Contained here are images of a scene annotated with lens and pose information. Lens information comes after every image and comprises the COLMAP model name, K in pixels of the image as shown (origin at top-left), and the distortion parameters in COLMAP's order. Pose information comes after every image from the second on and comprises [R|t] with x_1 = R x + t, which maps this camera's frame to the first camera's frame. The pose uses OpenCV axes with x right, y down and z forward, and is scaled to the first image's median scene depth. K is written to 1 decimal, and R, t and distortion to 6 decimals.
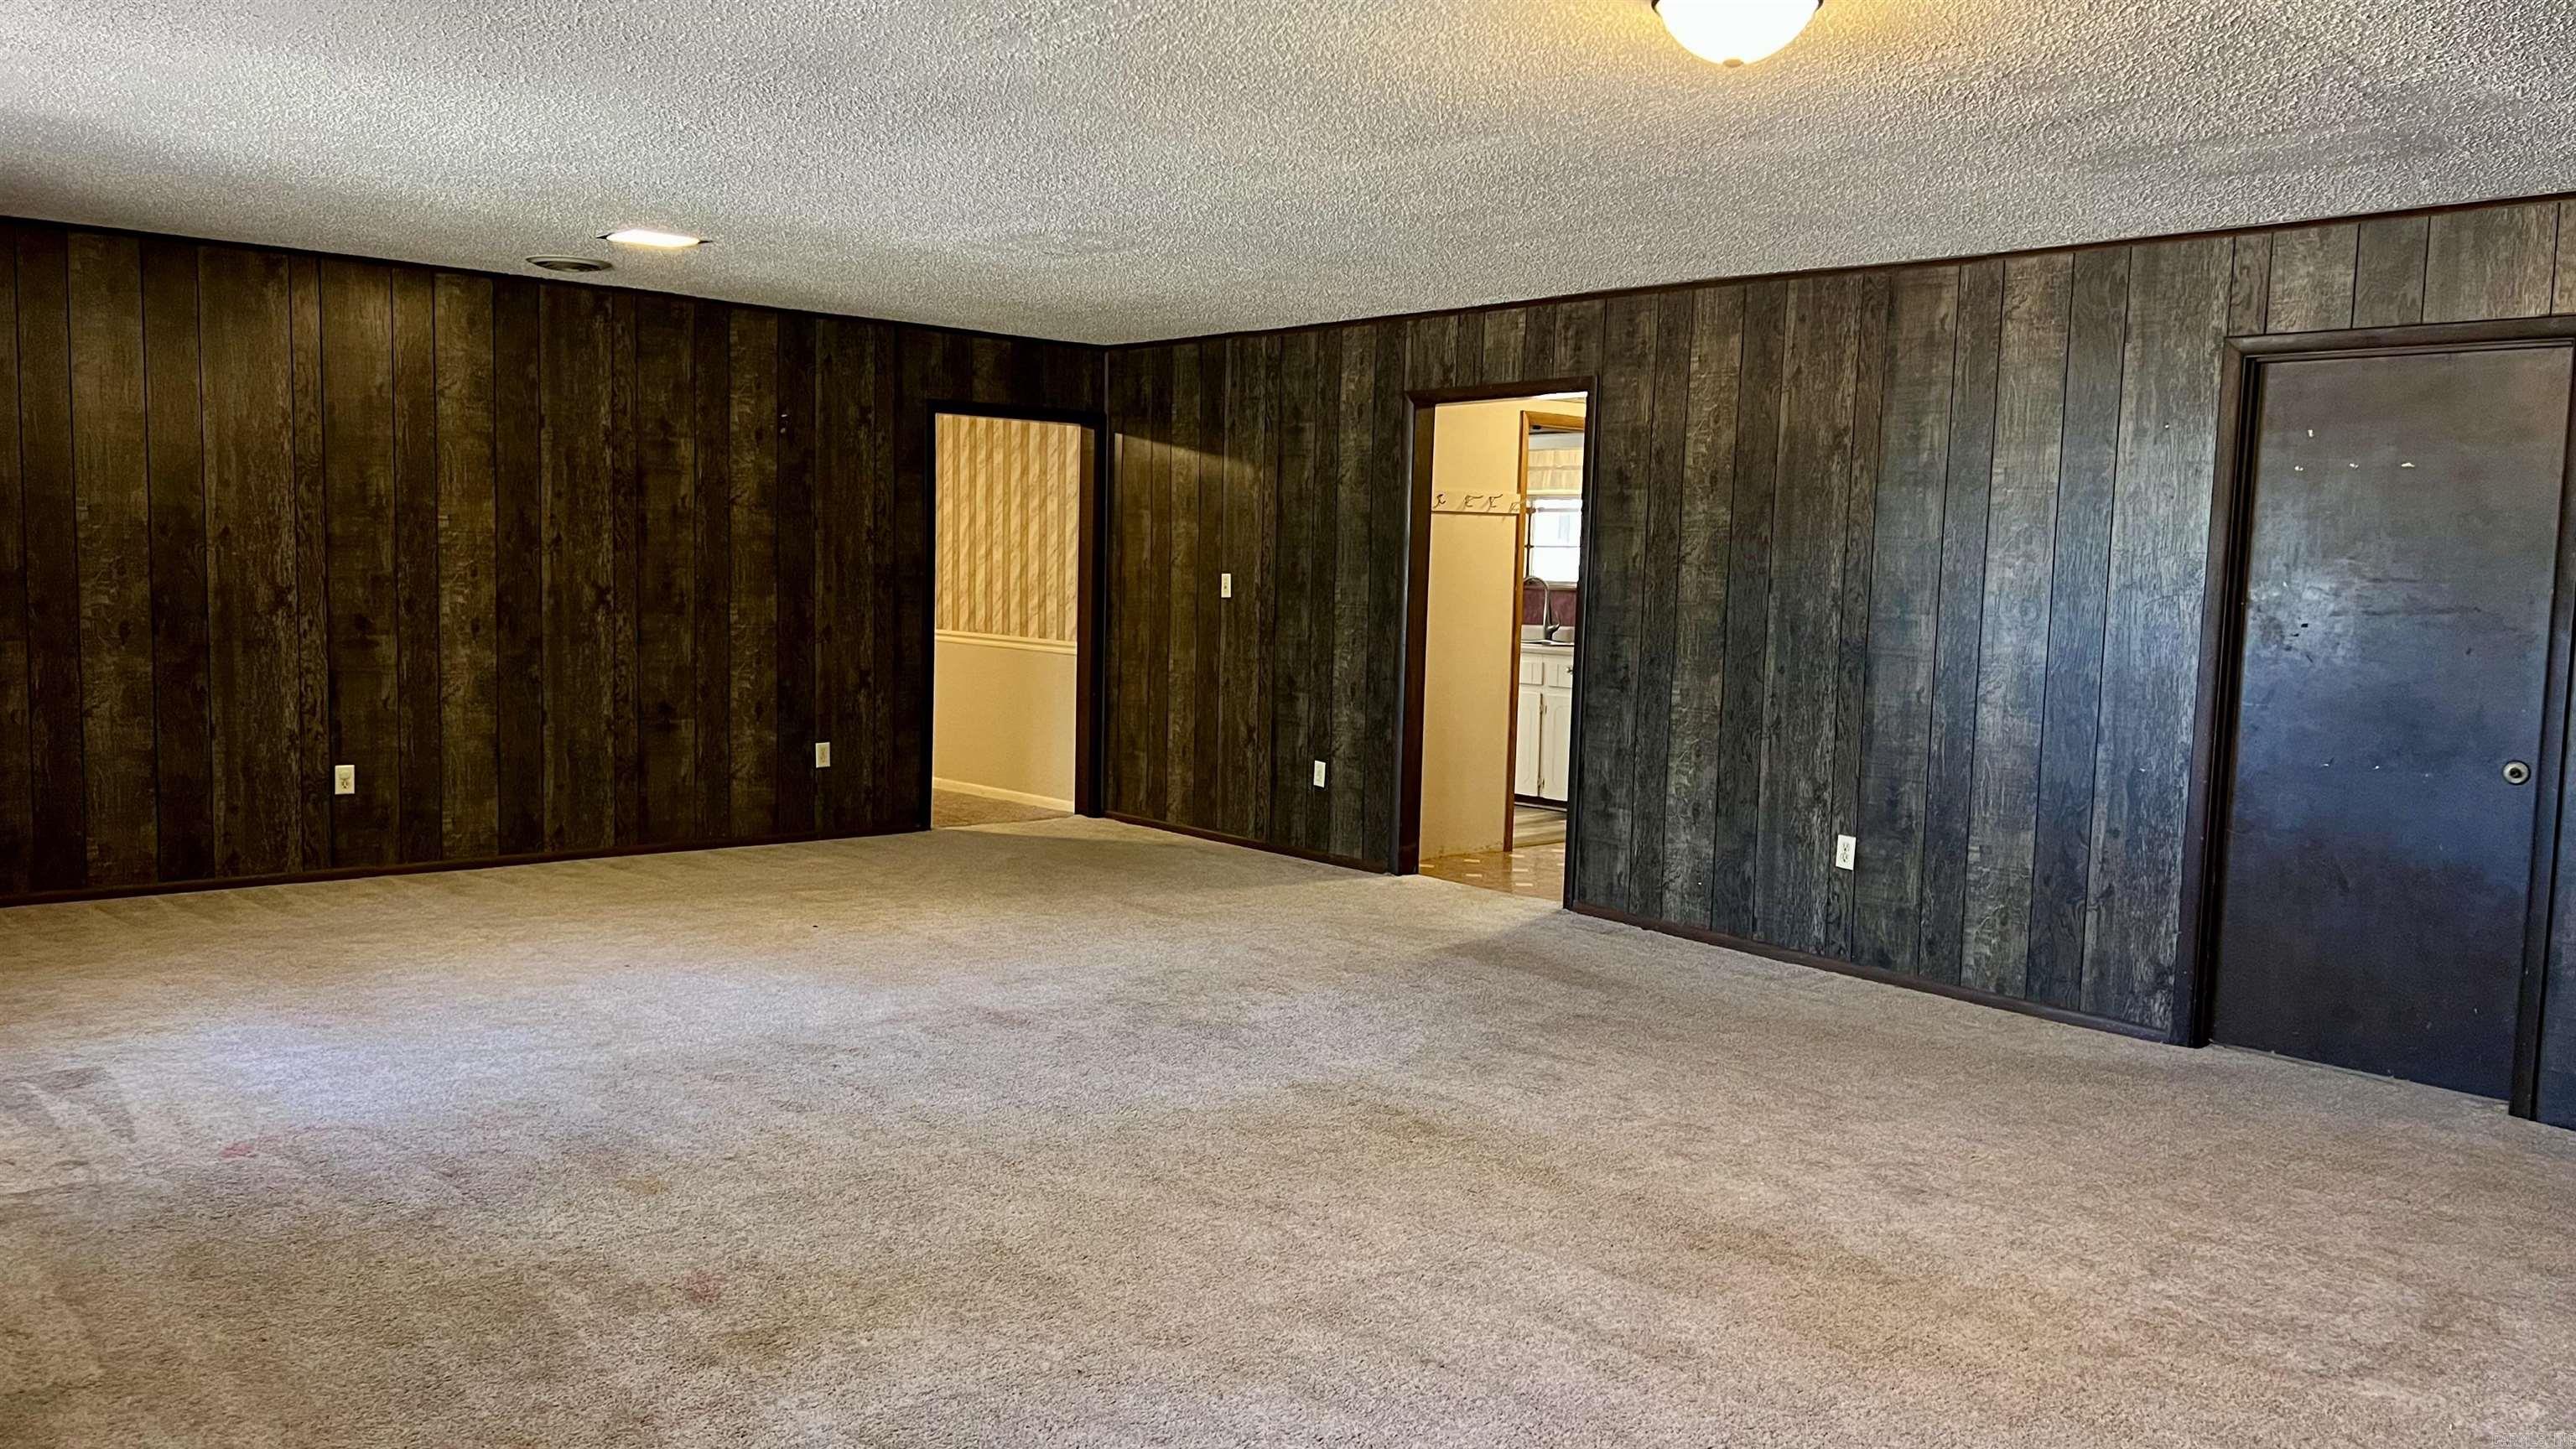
lens RADIAL K [[1983.7, 0, 1314.2], [0, 1983.7, 750.0], [0, 0, 1]] dist [0.102481, -0.170235]
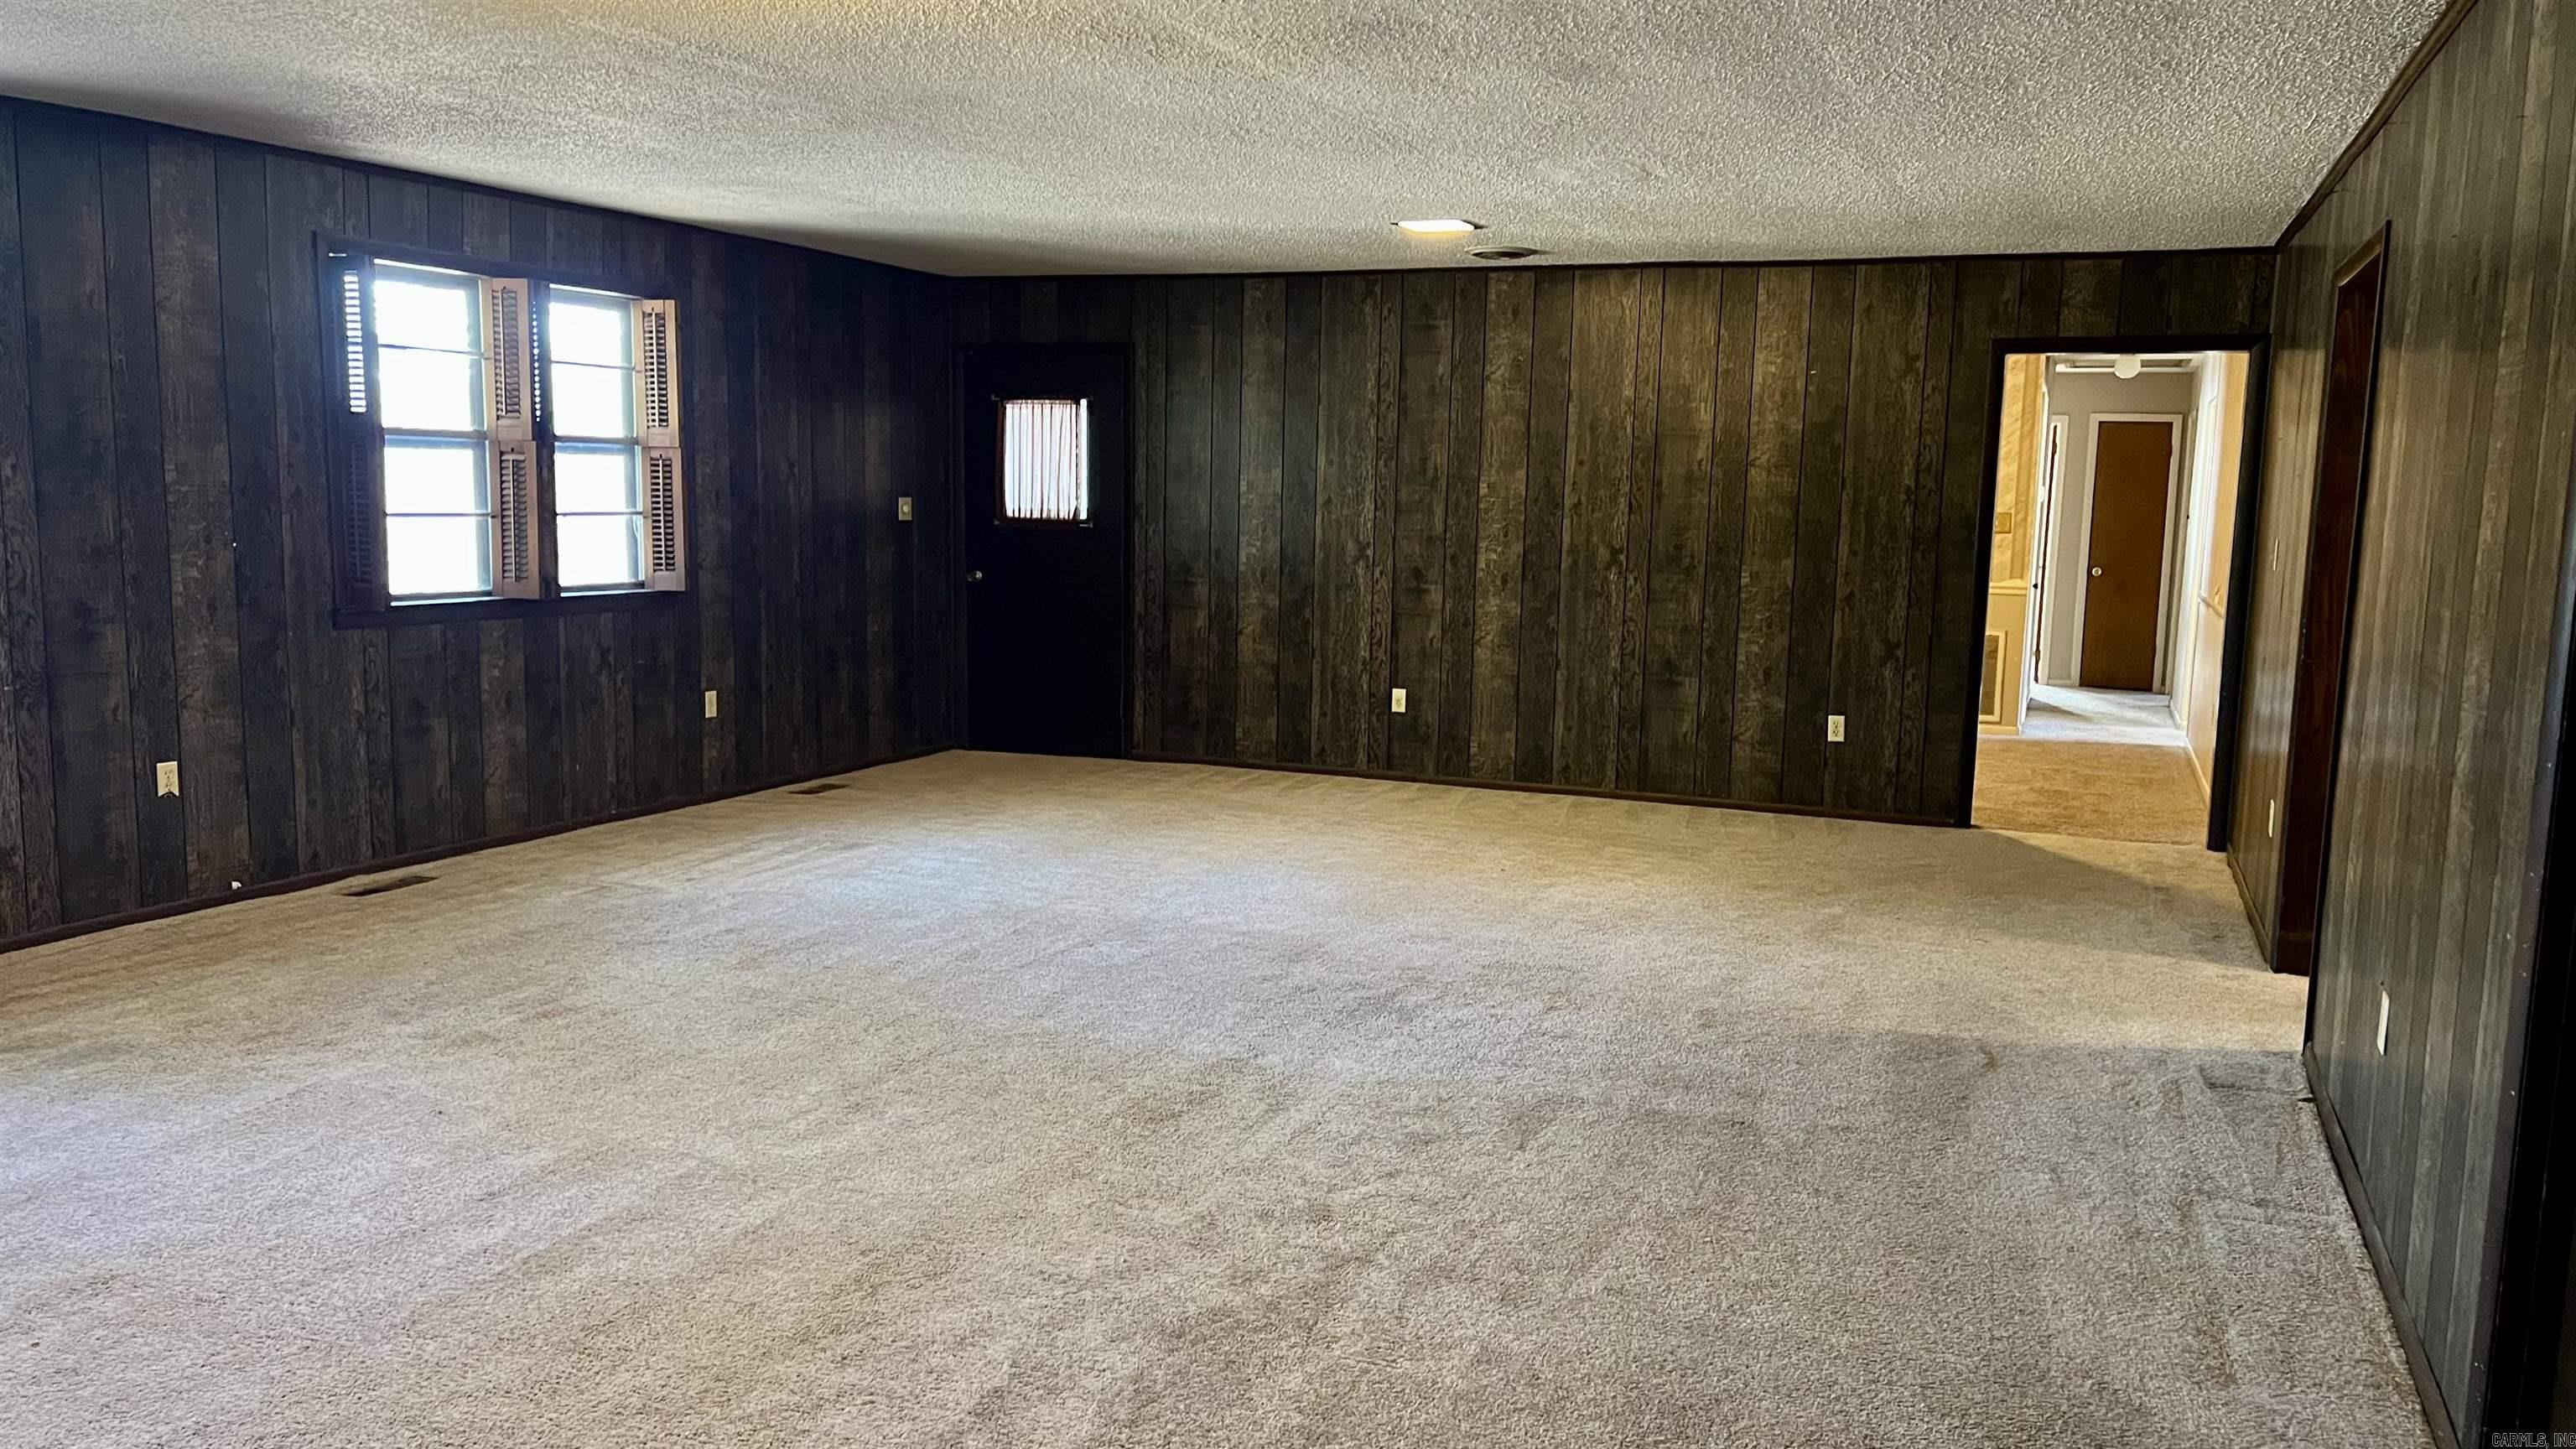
lens RADIAL K [[1983.7, 0, 1314.2], [0, 1983.7, 750.0], [0, 0, 1]] dist [0.102481, -0.170235]
pose [[0.418737, 0.101681, -0.902397, 0.572829], [-0.096685, 0.993055, 0.067031, -0.030483], [0.902946, 0.059180, 0.425660, 0.420129]]
